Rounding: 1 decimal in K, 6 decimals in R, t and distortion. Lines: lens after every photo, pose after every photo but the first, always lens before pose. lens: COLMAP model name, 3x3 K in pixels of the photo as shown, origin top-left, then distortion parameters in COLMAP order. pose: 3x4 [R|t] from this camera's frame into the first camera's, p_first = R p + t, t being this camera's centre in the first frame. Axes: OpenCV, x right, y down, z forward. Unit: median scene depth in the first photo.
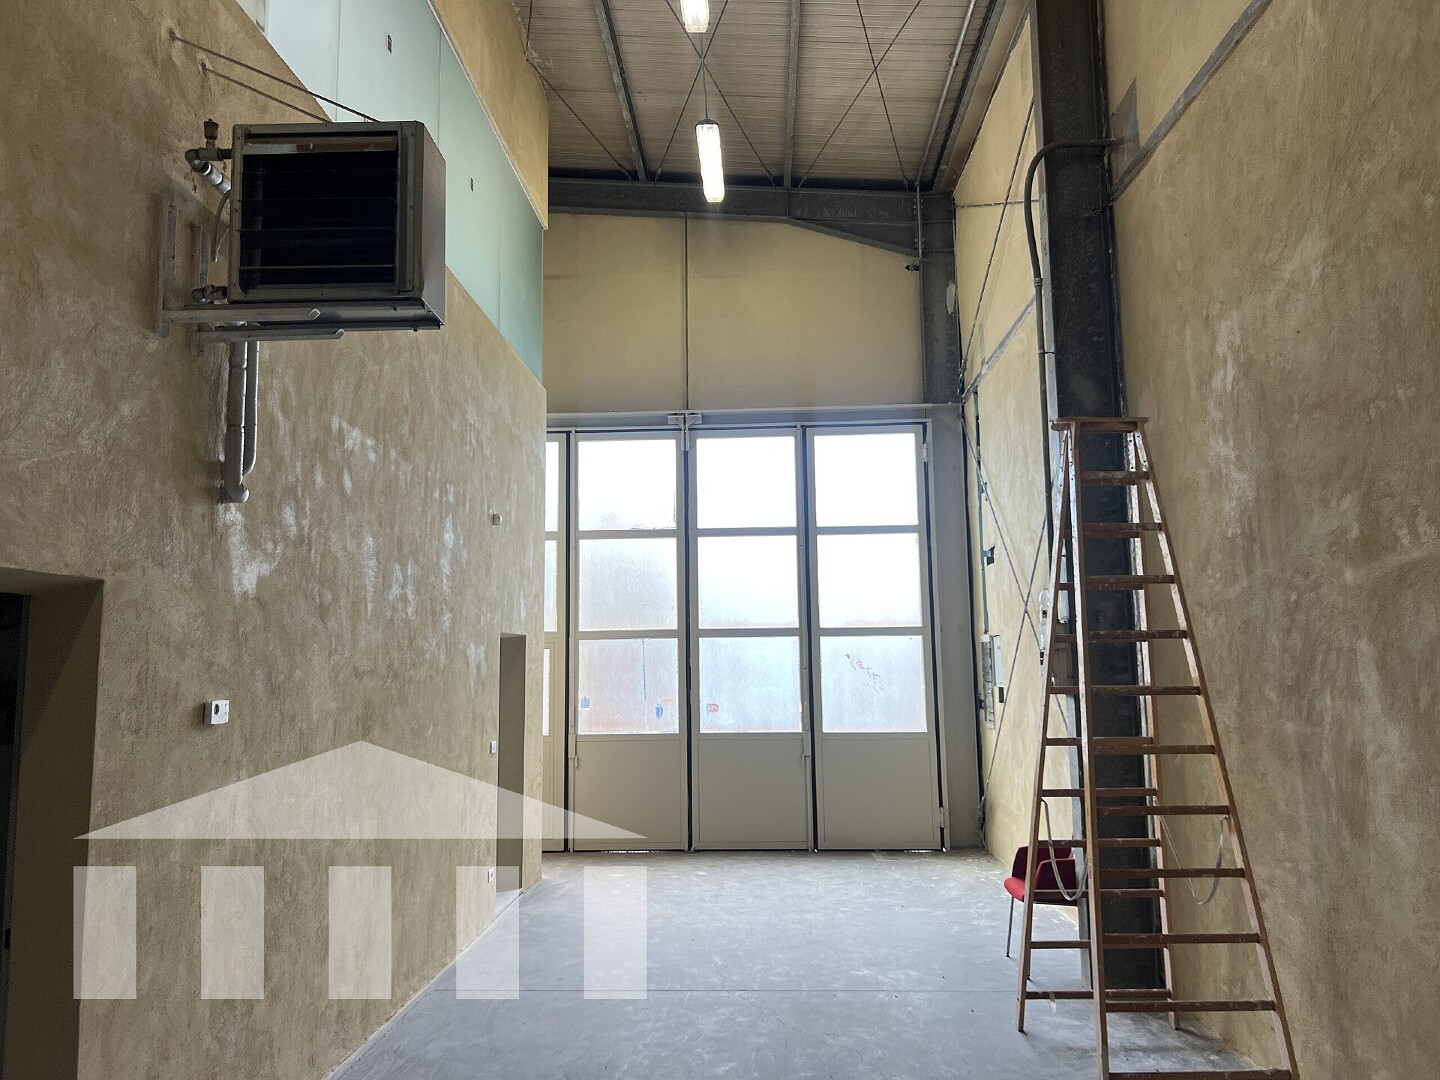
lens RADIAL K [[1070.9, 0, 726.9], [0, 1070.9, 540.8], [0, 0, 1]] dist [0.055990, -0.056135]
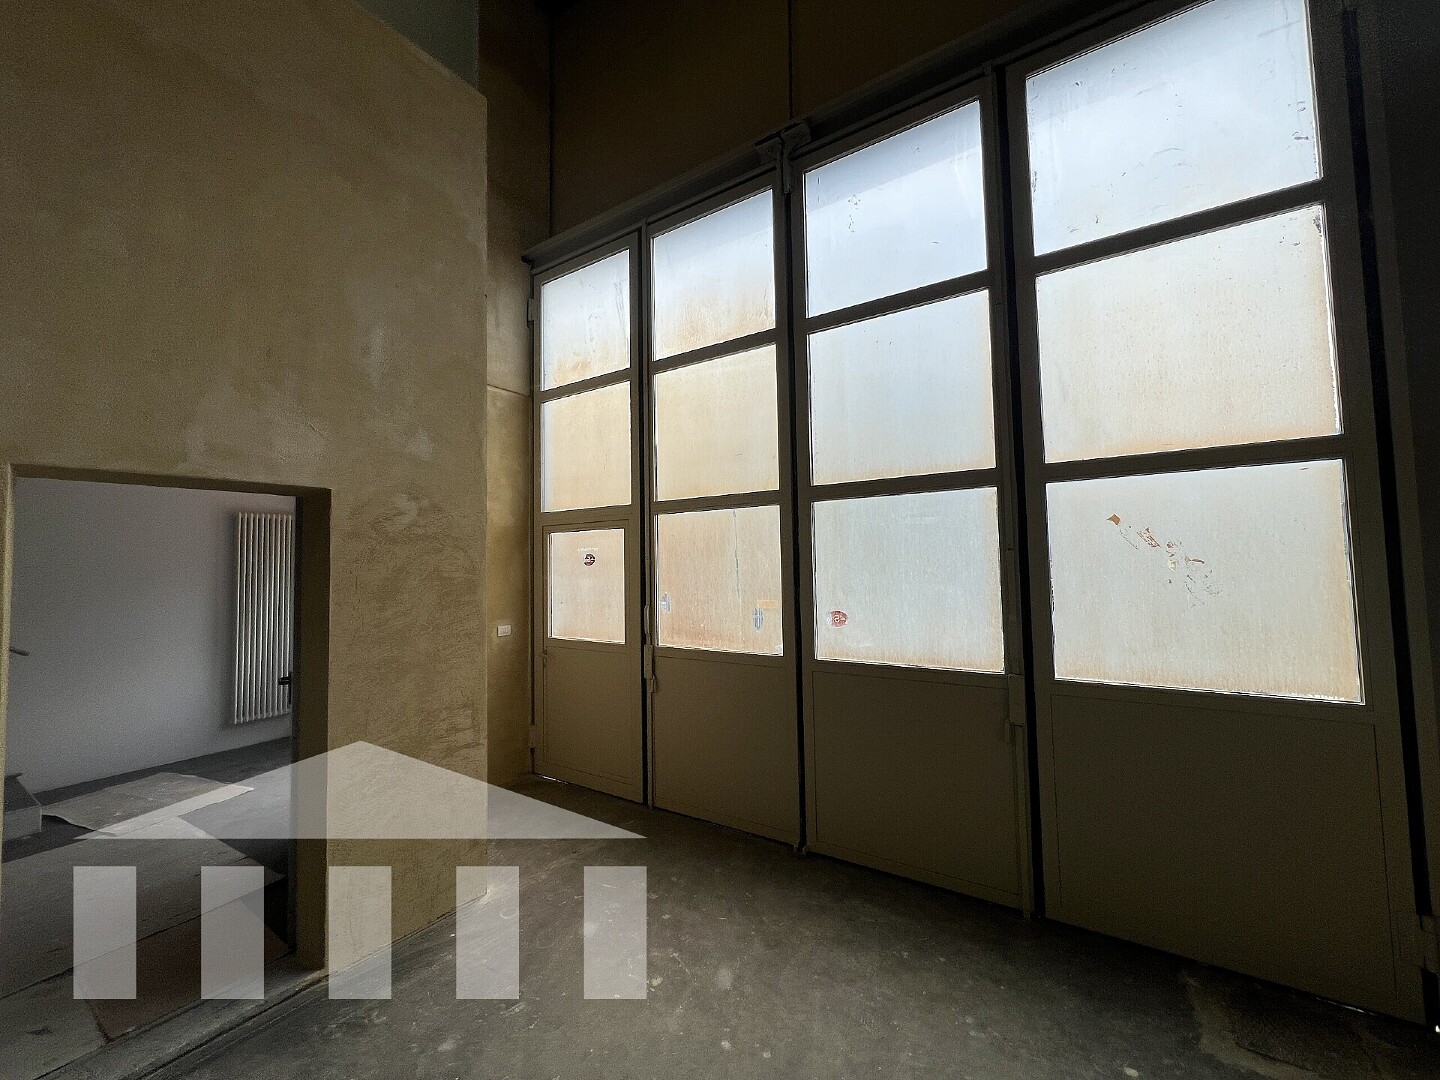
lens RADIAL K [[578.4, 0, 717.4], [0, 578.4, 537.3], [0, 0, 1]] dist [-0.001430, 0.000013]
pose [[0.848619, -0.028272, -0.528248, 0.098911], [0.068871, 0.995977, 0.057335, 0.089366], [0.524501, -0.085037, 0.847152, 0.701505]]
